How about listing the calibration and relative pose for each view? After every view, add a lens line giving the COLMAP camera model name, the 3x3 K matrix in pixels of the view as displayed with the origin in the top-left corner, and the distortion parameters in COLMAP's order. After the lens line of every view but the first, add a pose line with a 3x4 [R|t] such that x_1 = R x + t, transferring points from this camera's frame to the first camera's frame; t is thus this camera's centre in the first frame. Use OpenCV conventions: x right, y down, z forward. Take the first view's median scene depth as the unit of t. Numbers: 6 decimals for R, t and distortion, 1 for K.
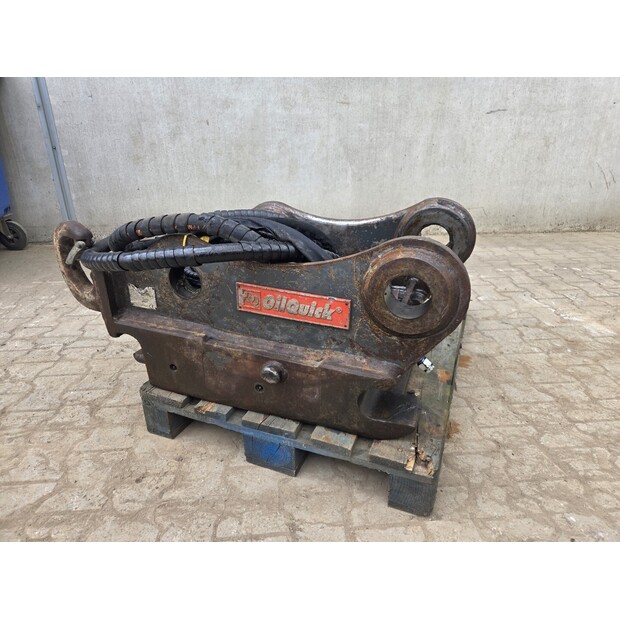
lens RADIAL K [[426.2, 0, 310.5], [0, 426.2, 298.3], [0, 0, 1]] dist [0.039480, -0.033166]
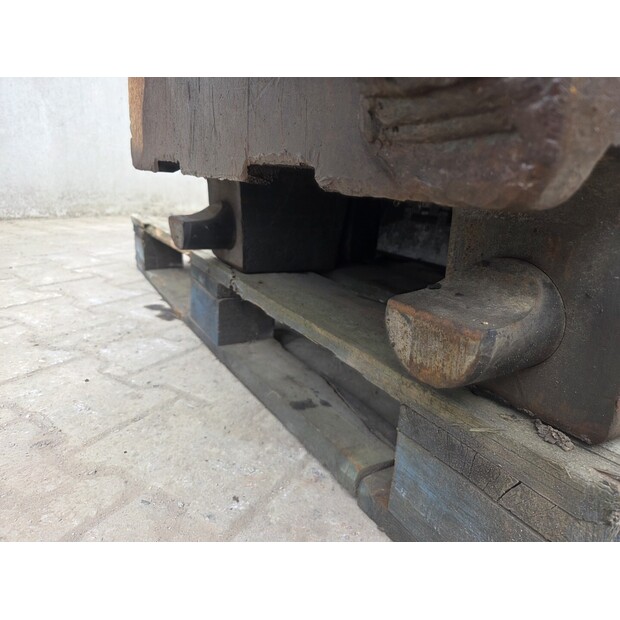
lens RADIAL K [[426.2, 0, 310.2], [0, 426.2, 306.4], [0, 0, 1]] dist [0.039480, -0.033166]
pose [[0.577949, -0.186999, 0.794359, -0.632289], [0.240400, 0.969212, 0.053254, 0.101042], [-0.779861, 0.160186, 0.605110, 1.034277]]
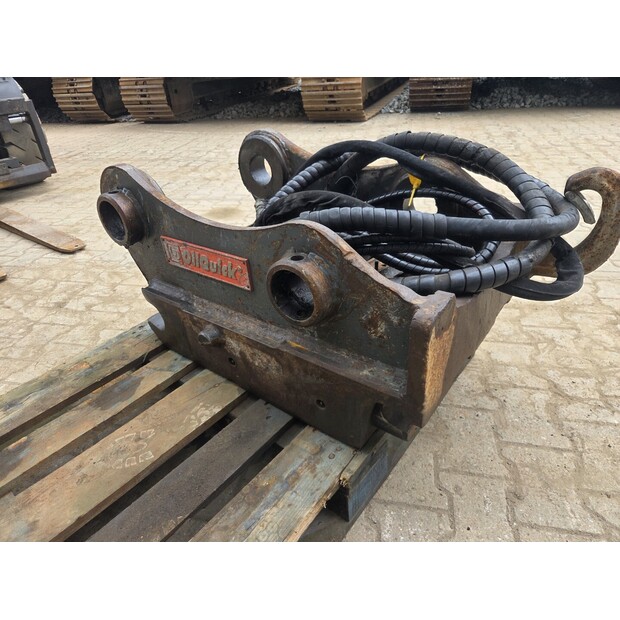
lens RADIAL K [[426.2, 0, 308.5], [0, 426.2, 304.1], [0, 0, 1]] dist [0.039480, -0.033166]
pose [[-0.958835, -0.088708, 0.269752, -0.292231], [0.165876, 0.596060, 0.785619, -0.715091], [-0.230479, 0.798025, -0.556809, 1.745643]]
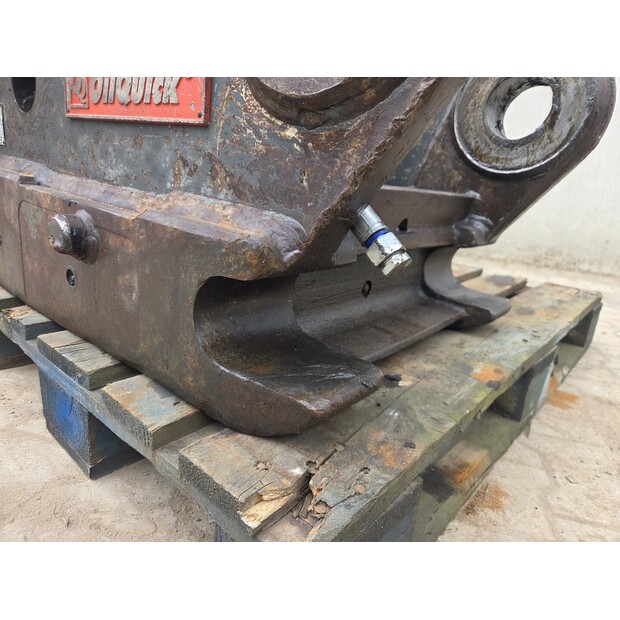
lens RADIAL K [[426.2, 0, 313.2], [0, 426.2, 307.2], [0, 0, 1]] dist [0.039480, -0.033166]
pose [[0.942175, 0.185998, -0.278769, 0.274374], [-0.217866, 0.972022, -0.087795, 0.210903], [0.254640, 0.143452, 0.956337, 0.555413]]
